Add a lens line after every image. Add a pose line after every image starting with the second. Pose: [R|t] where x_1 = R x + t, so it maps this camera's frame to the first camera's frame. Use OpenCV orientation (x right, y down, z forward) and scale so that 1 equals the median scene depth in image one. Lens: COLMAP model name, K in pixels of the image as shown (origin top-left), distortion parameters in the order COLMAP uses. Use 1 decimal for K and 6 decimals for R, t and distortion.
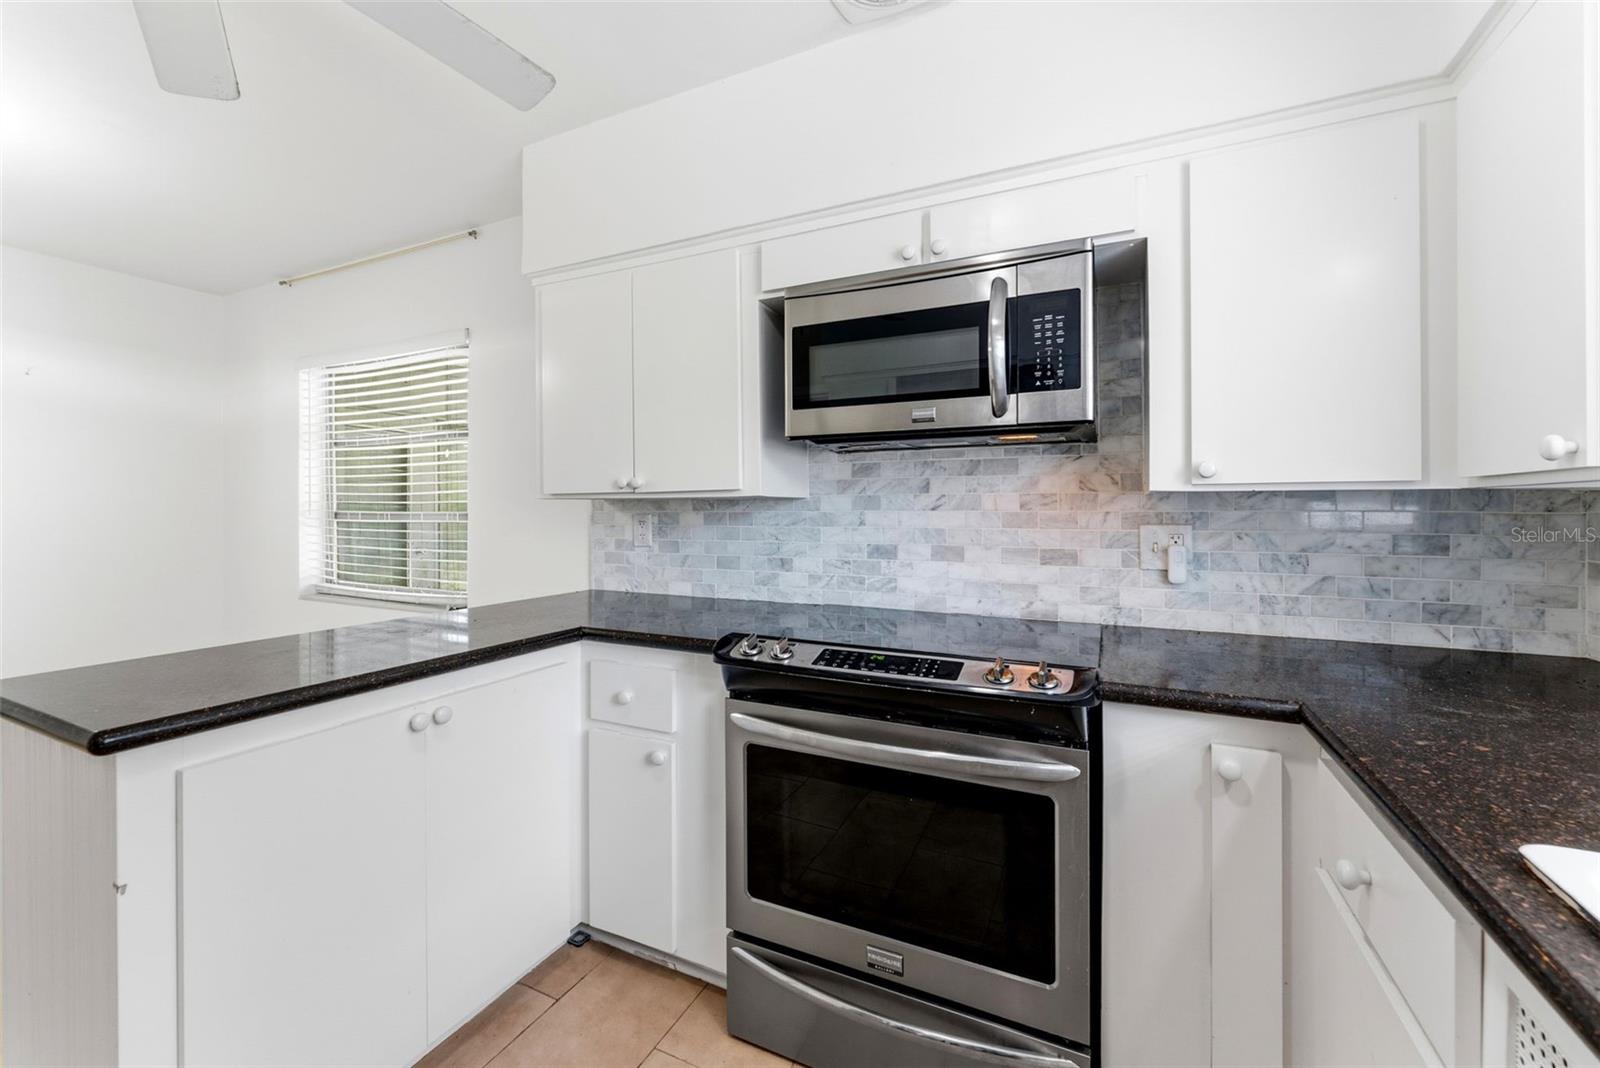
lens RADIAL K [[641.5, 0, 809.8], [0, 641.5, 509.0], [0, 0, 1]] dist [-0.000014, -0.000236]
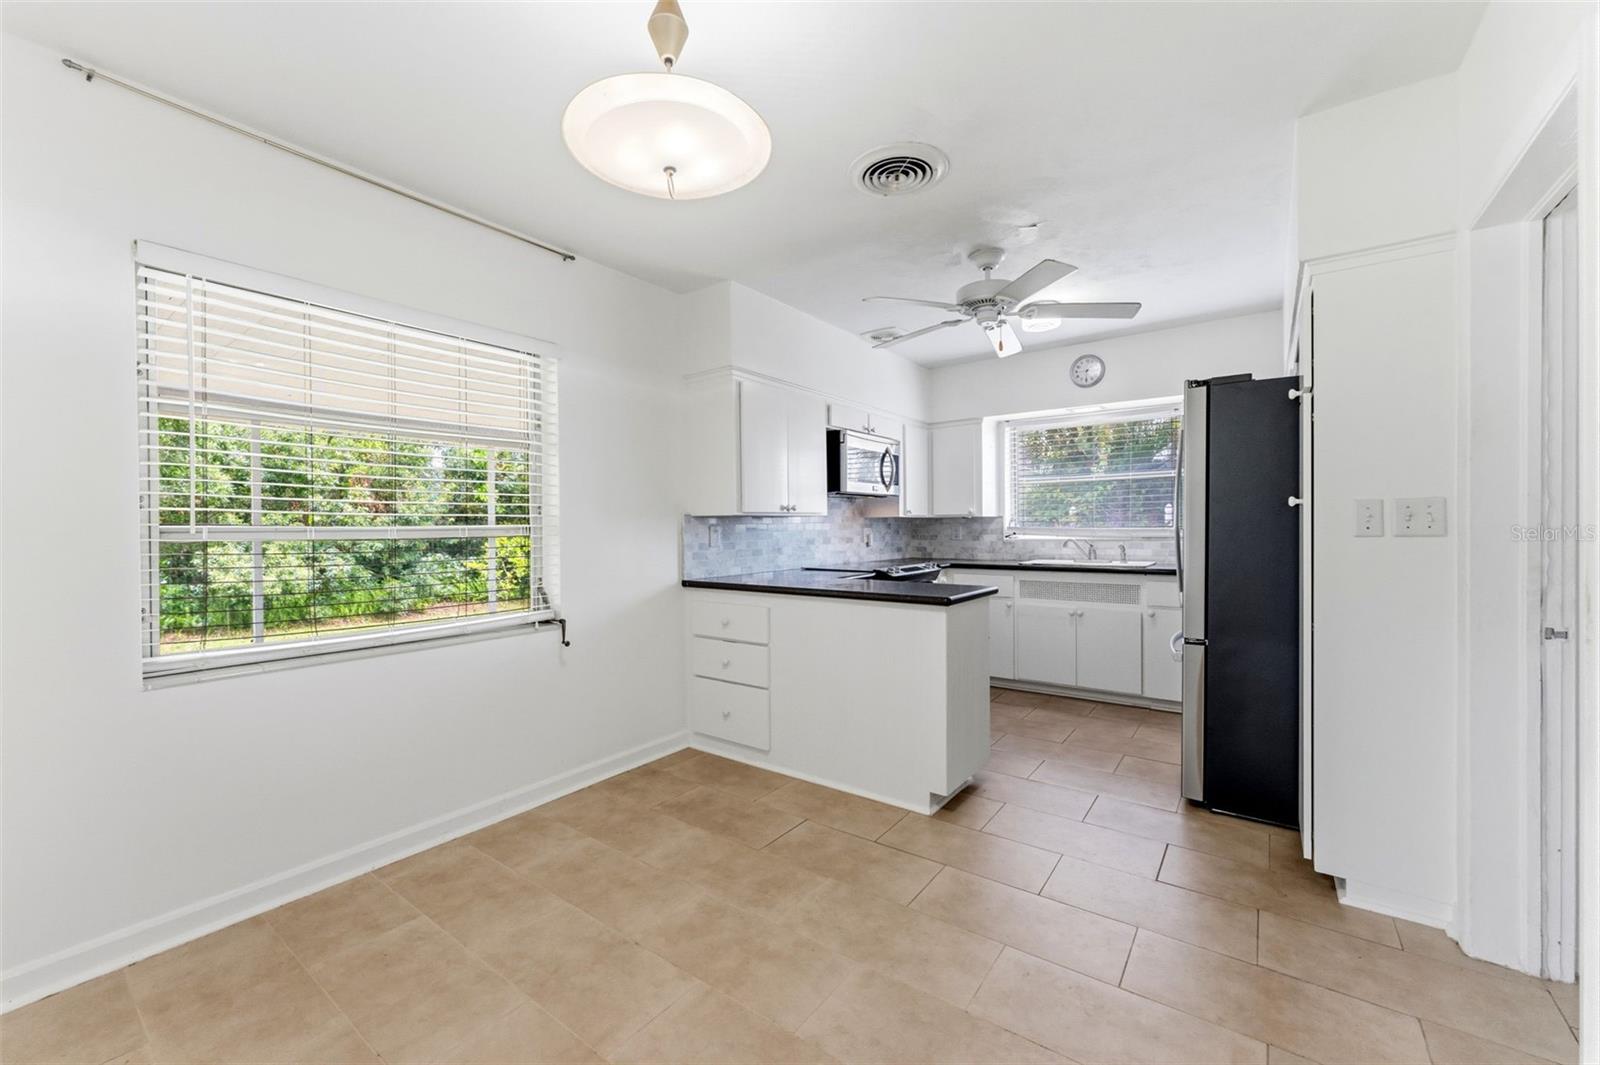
lens RADIAL K [[641.5, 0, 800.5], [0, 641.5, 537.4], [0, 0, 1]] dist [-0.000014, -0.000236]
pose [[0.187680, -0.019105, 0.982044, -2.198096], [0.006998, 0.999811, 0.018113, 0.011967], [-0.982205, 0.003473, 0.187778, 0.648957]]
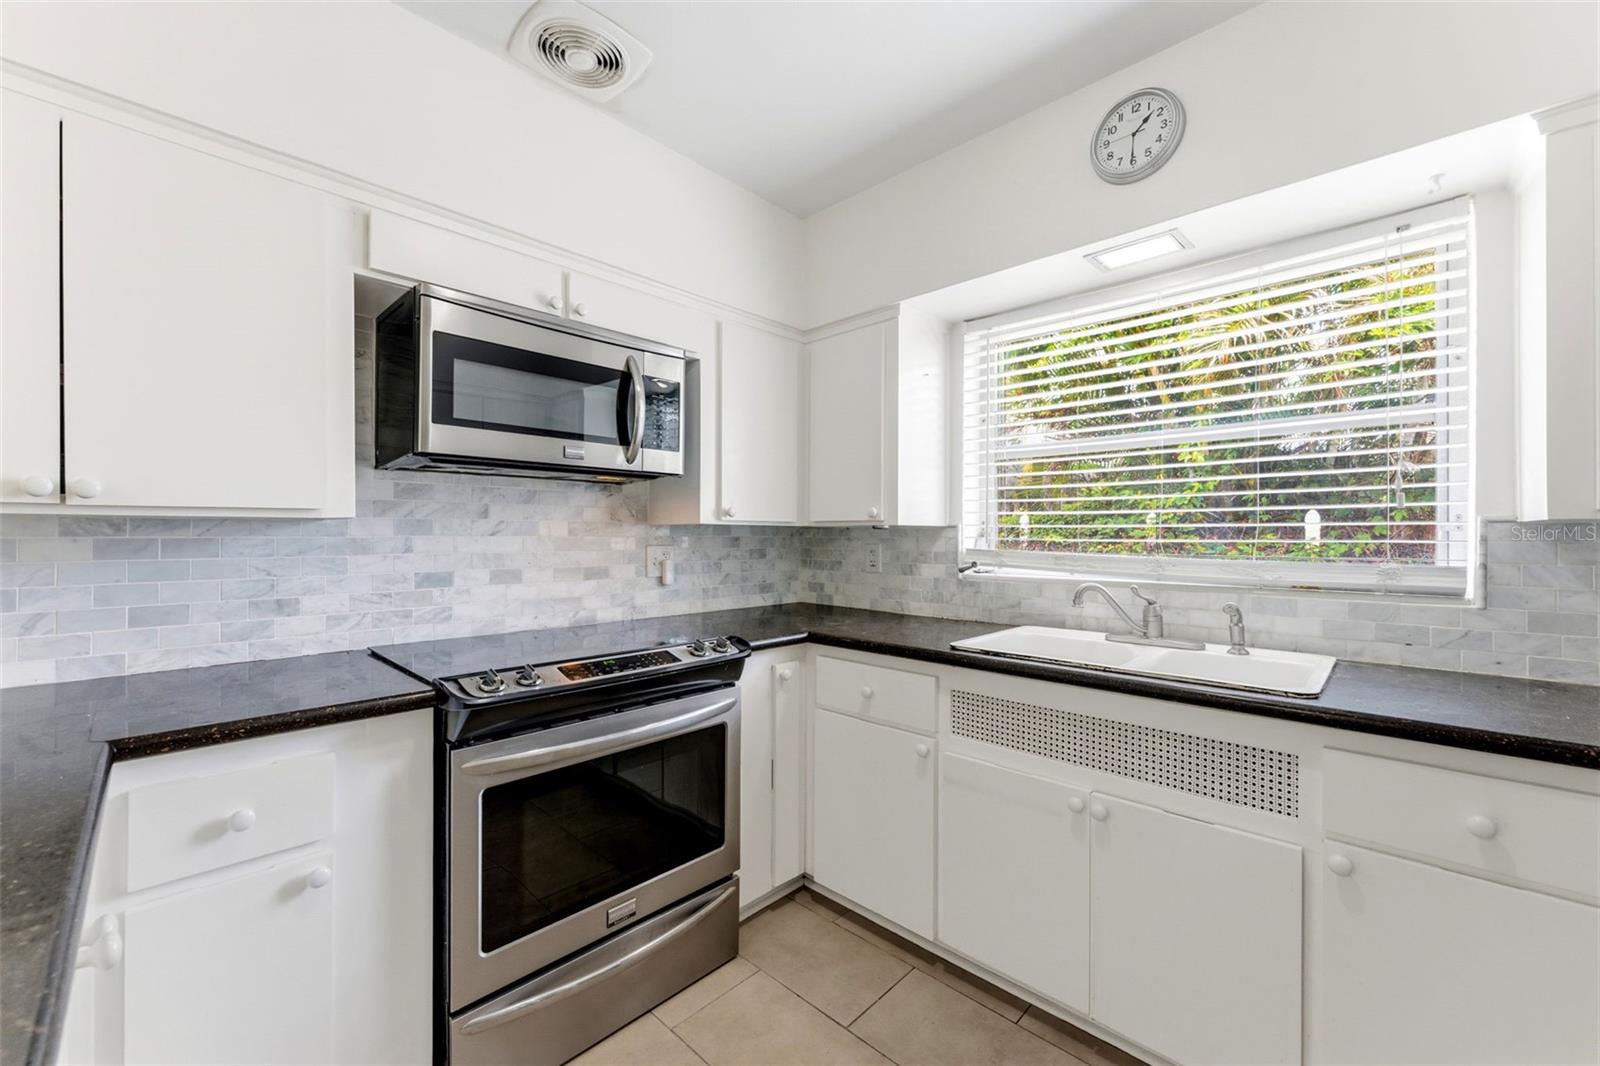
lens RADIAL K [[641.5, 0, 801.3], [0, 641.5, 532.2], [0, 0, 1]] dist [-0.000014, -0.000236]
pose [[0.309792, 0.003567, 0.950798, -0.643435], [-0.006206, 0.999979, -0.001730, -0.004824], [-0.950784, -0.005365, 0.309808, 0.214270]]
